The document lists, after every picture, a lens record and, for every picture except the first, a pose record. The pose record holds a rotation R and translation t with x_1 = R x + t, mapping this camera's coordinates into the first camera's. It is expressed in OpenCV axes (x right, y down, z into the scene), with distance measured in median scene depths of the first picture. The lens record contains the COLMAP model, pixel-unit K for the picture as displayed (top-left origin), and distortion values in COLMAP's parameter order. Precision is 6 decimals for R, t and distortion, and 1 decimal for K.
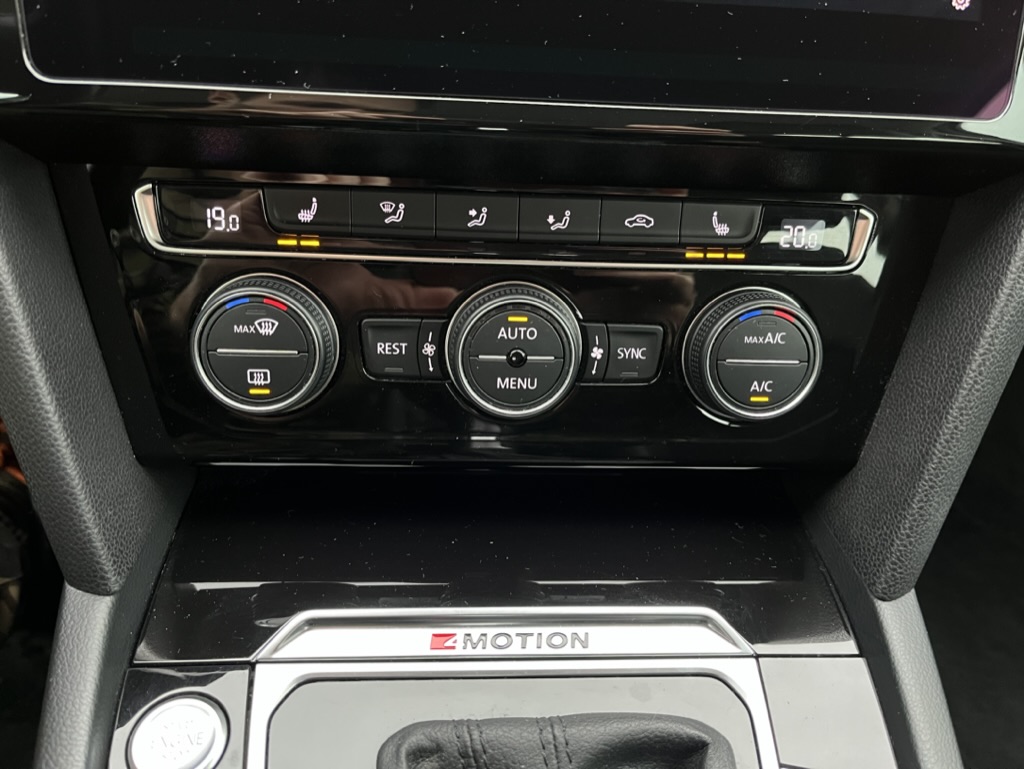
lens RADIAL K [[786.6, 0, 512.0], [0, 786.6, 384.5], [0, 0, 1]] dist [0.038735, -0.055539]
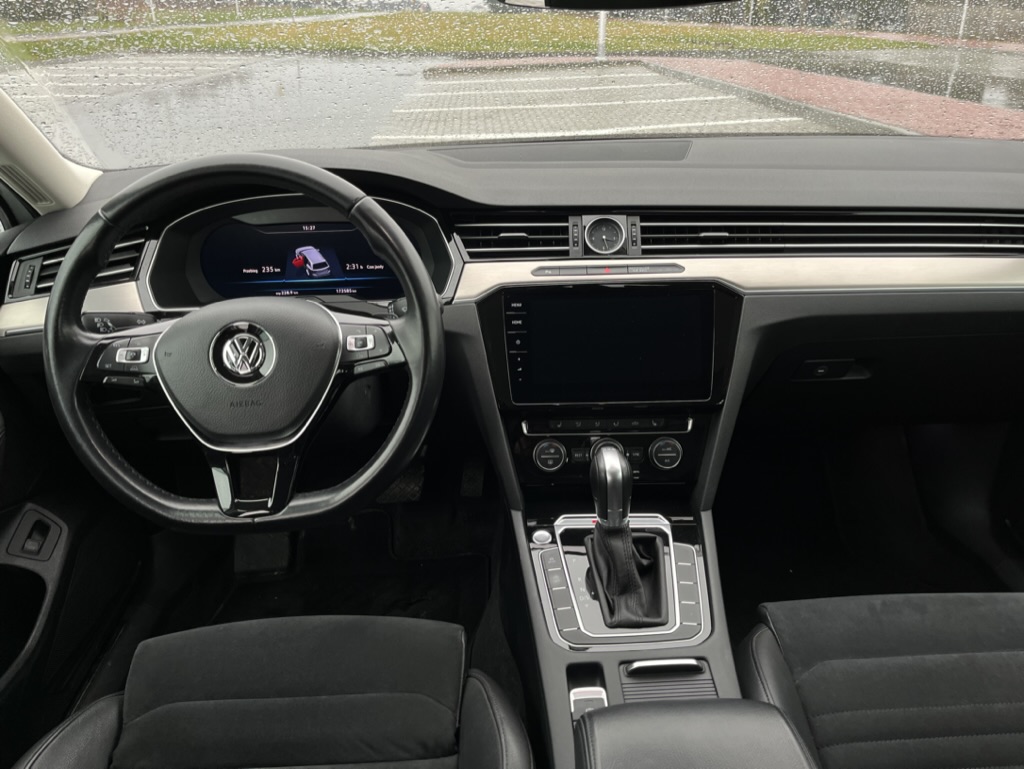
lens RADIAL K [[786.6, 0, 512.0], [0, 786.6, 384.5], [0, 0, 1]] dist [0.038735, -0.055539]
pose [[0.994582, -0.052516, -0.089713, -0.113886], [0.032924, 0.977717, -0.207331, 0.463311], [0.098602, 0.203254, 0.974149, -3.357825]]
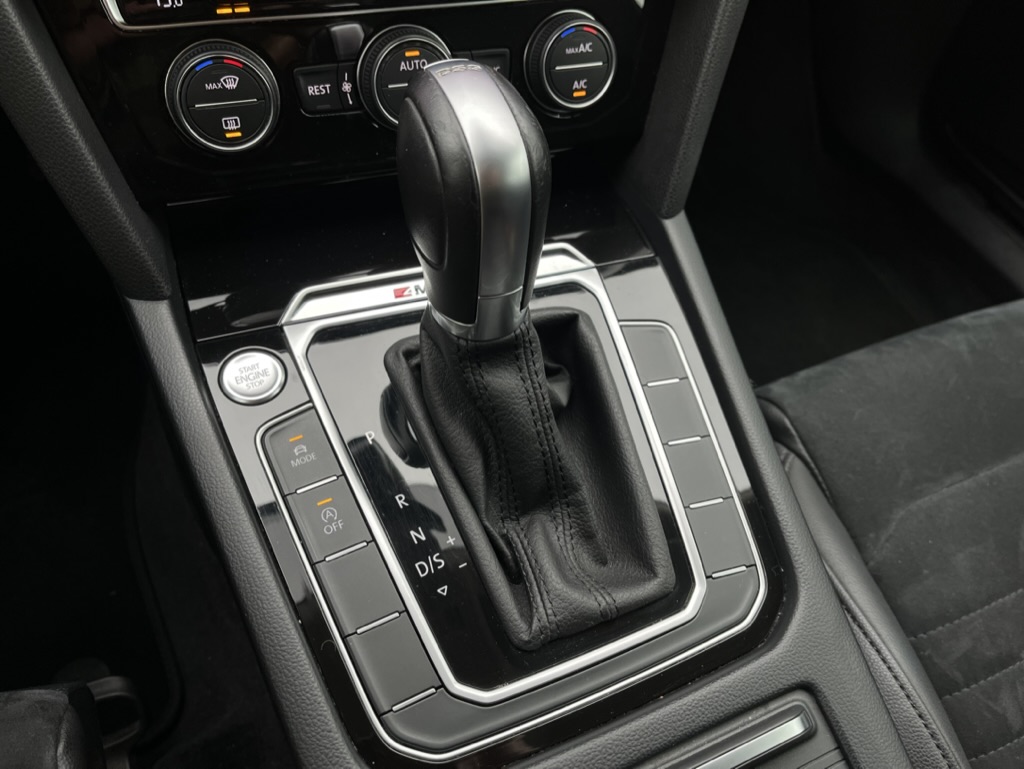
lens RADIAL K [[786.6, 0, 512.0], [0, 786.6, 384.5], [0, 0, 1]] dist [0.038735, -0.055539]
pose [[0.951585, -0.213310, 0.221325, -0.255569], [0.139348, 0.941147, 0.307937, 0.059524], [-0.273985, -0.262187, 0.925306, -0.480178]]
